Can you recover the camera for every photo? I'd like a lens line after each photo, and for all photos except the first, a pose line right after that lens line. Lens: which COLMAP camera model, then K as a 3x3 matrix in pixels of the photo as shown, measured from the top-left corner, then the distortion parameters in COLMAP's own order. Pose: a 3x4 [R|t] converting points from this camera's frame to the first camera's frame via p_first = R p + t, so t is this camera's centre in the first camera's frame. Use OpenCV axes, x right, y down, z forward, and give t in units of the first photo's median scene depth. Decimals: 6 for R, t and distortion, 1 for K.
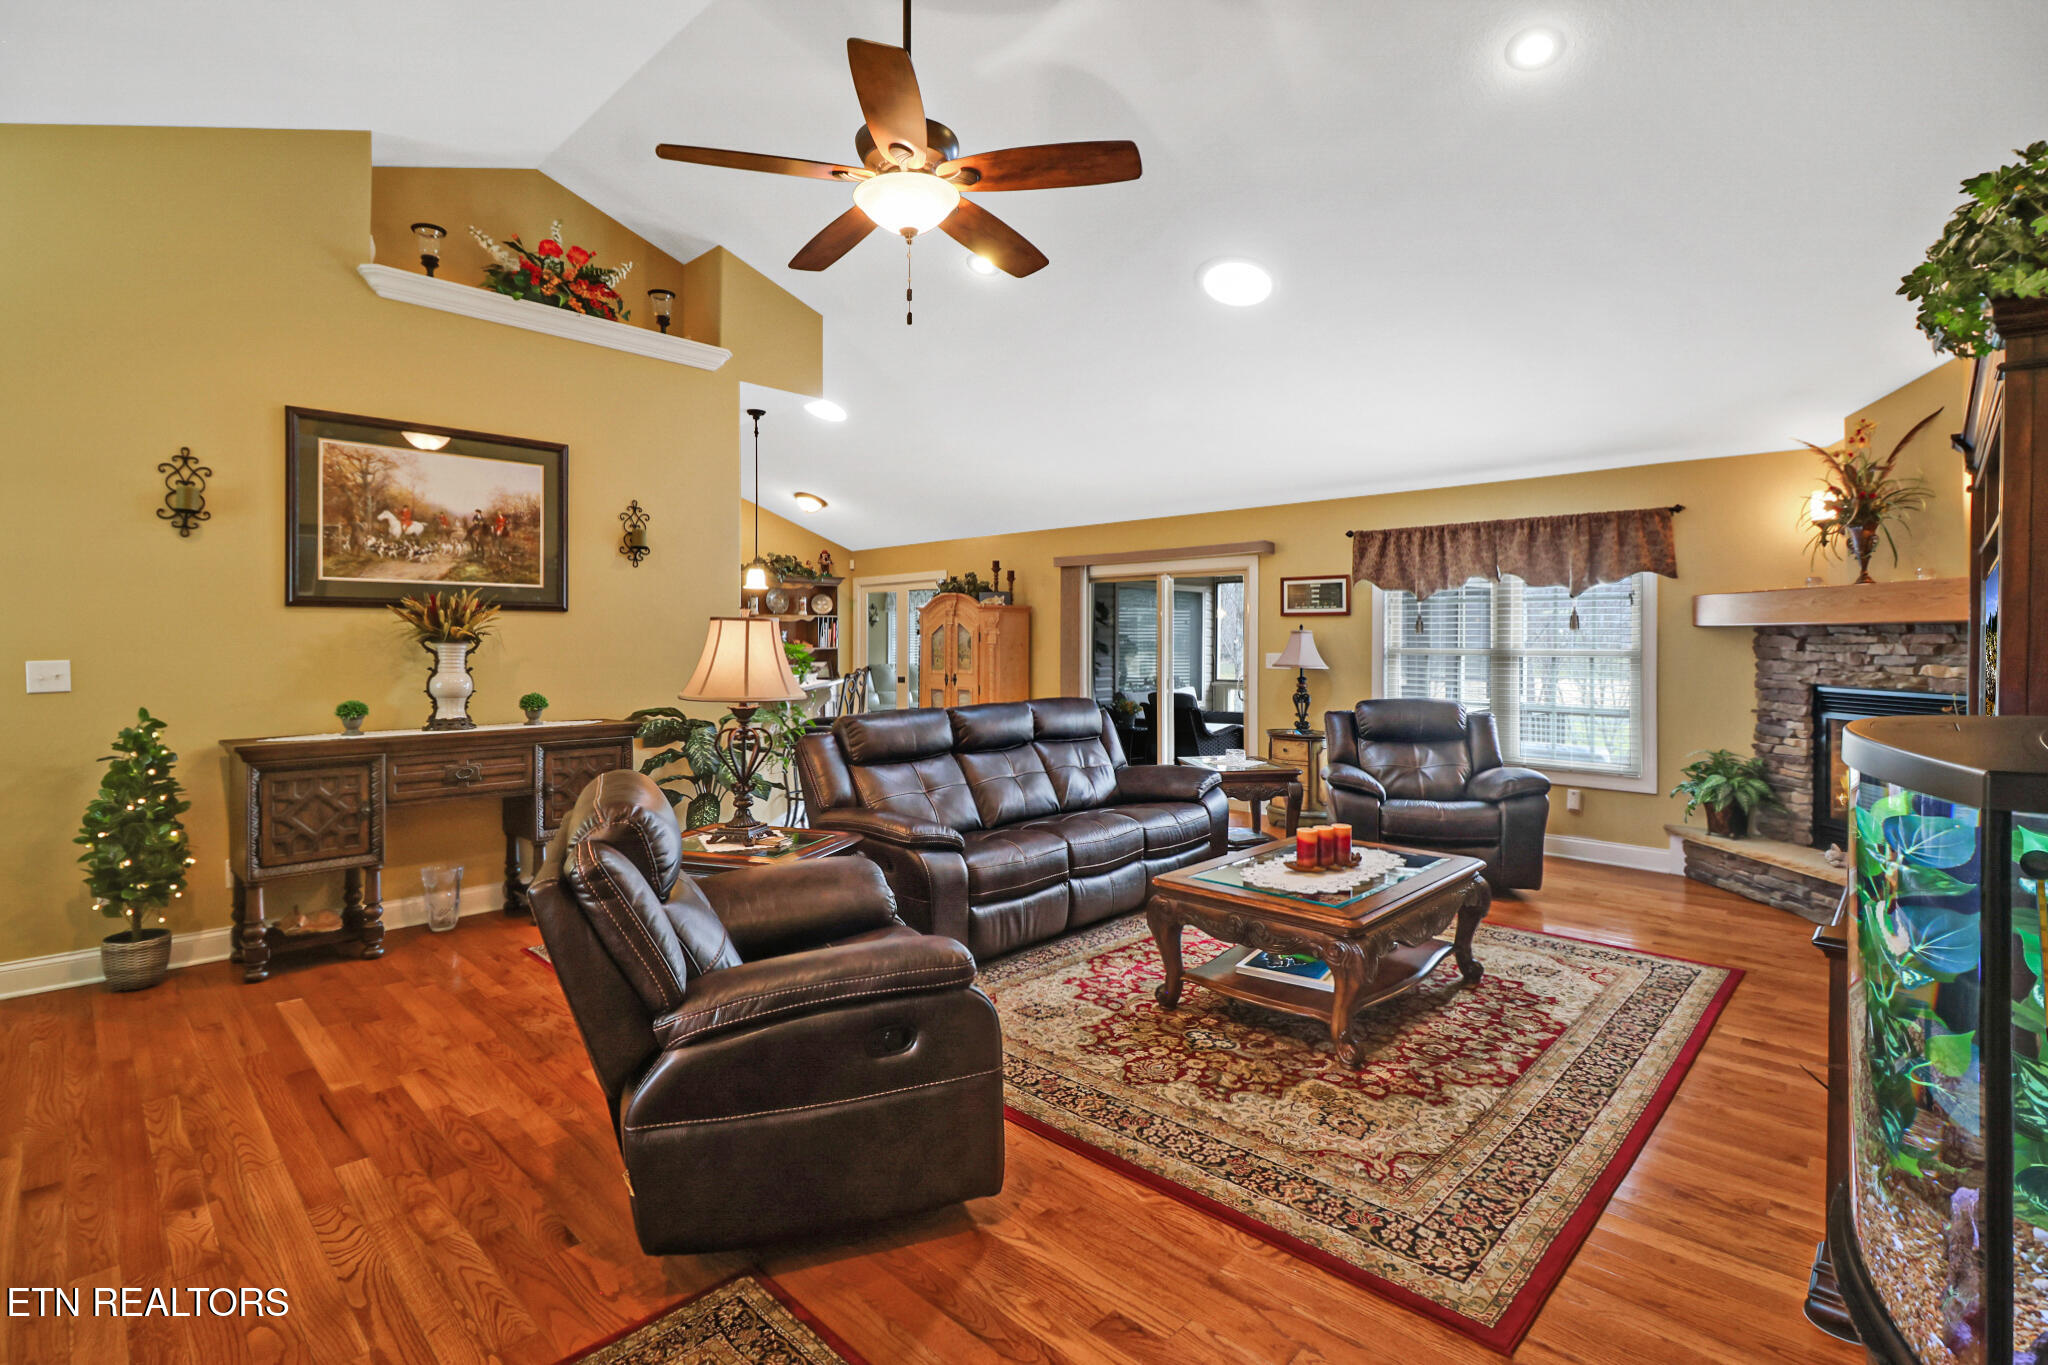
lens RADIAL K [[950.9, 0, 1022.3], [0, 950.9, 635.8], [0, 0, 1]] dist [-0.018296, -0.000789]
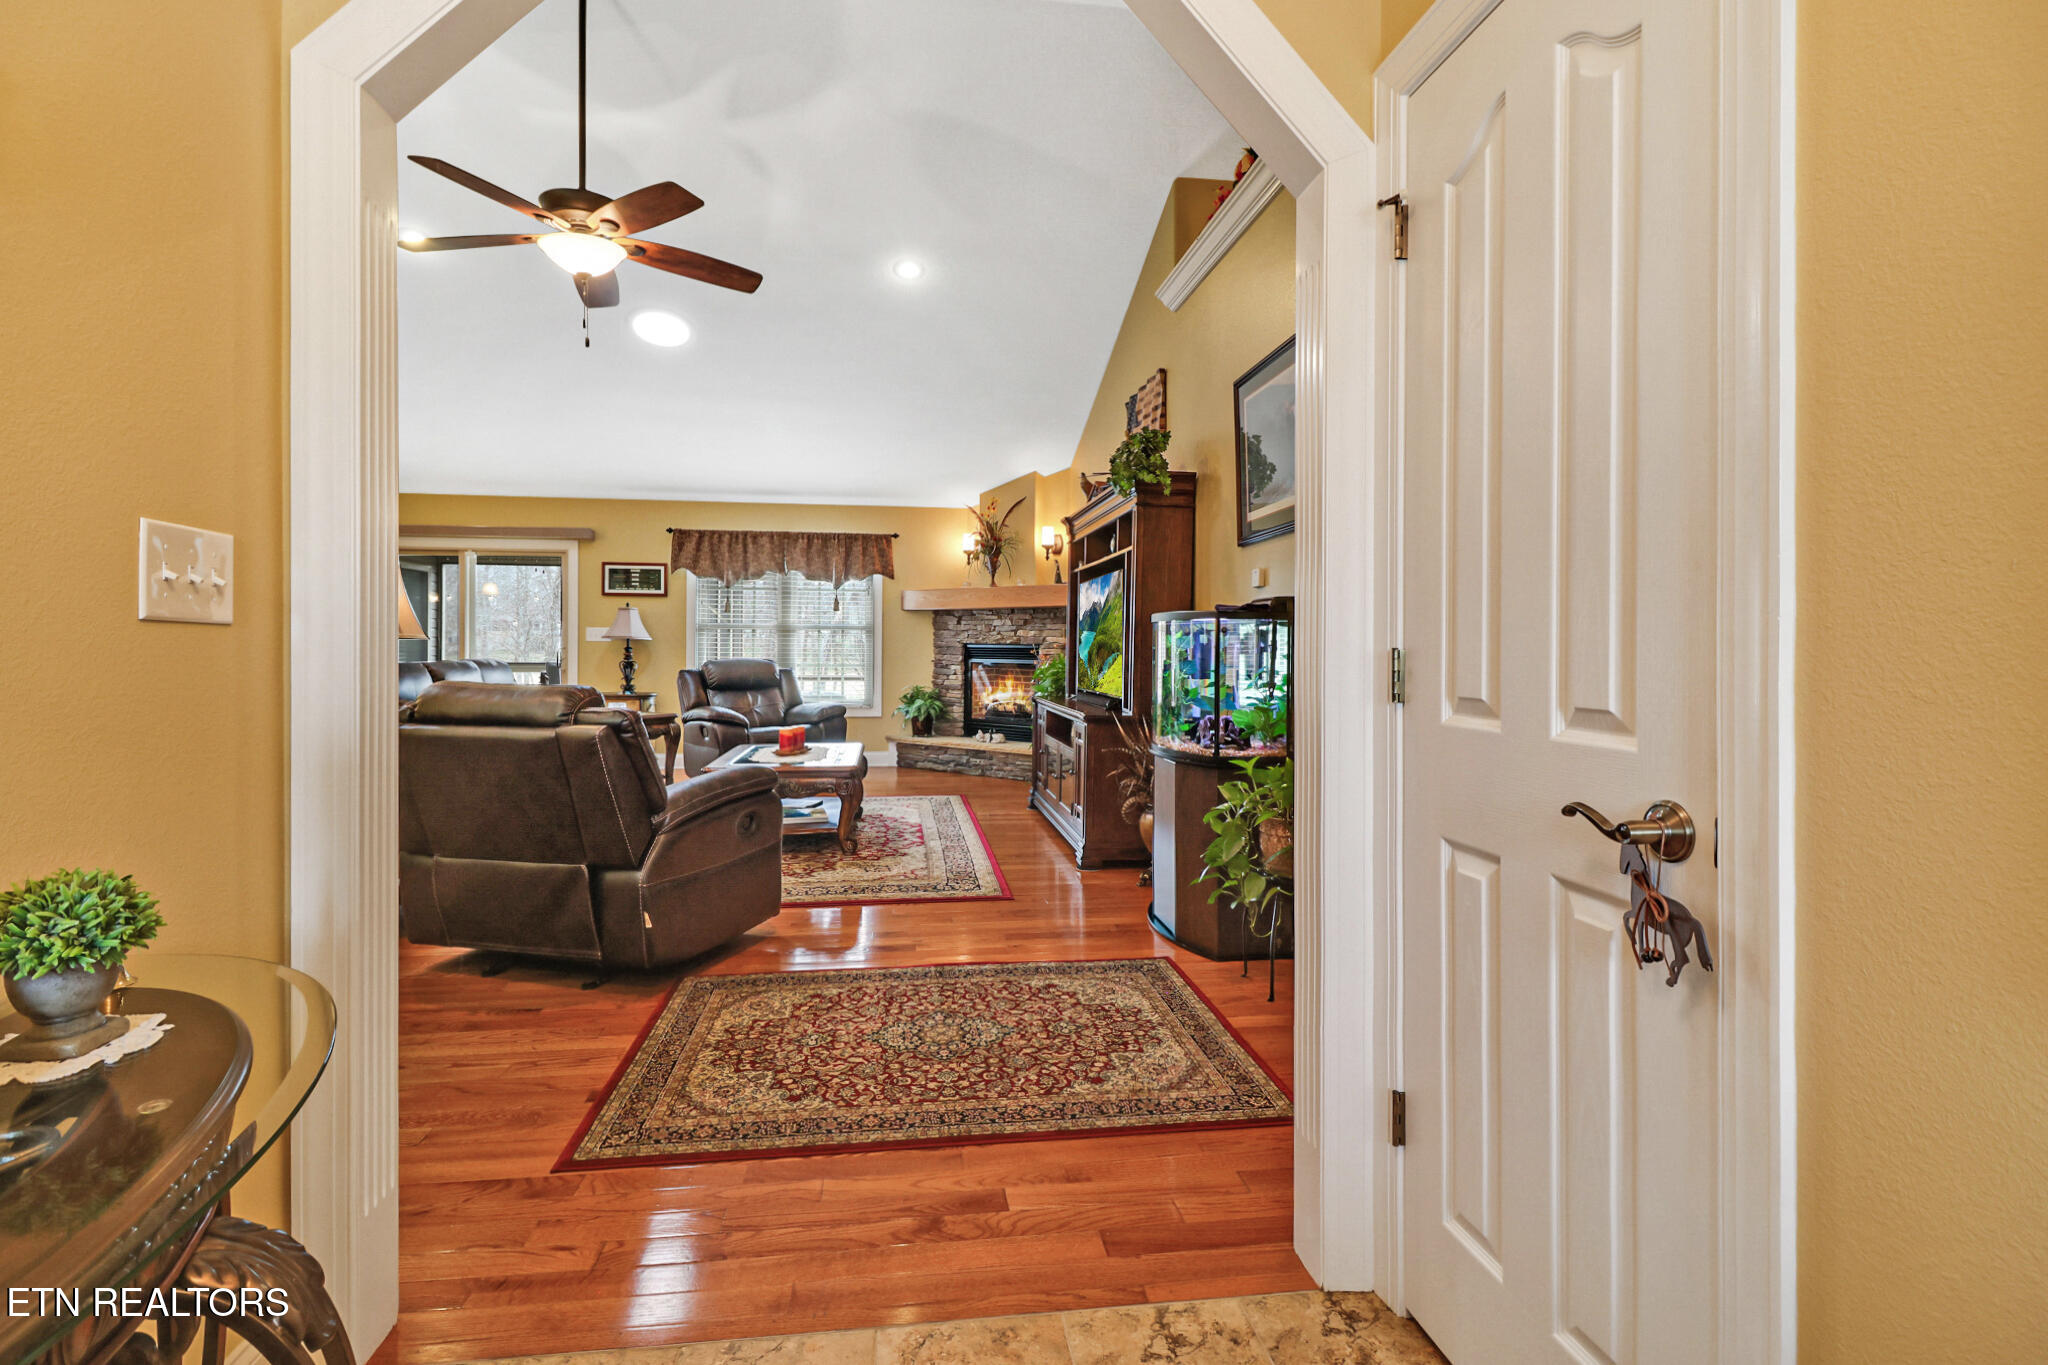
lens RADIAL K [[943.9, 0, 1031.1], [0, 943.9, 646.9], [0, 0, 1]] dist [0.002296, -0.008712]
pose [[0.608458, -0.003288, 0.793579, -0.431657], [-0.007401, 0.999924, 0.009817, 0.036047], [-0.793551, -0.011846, 0.608388, -0.153809]]
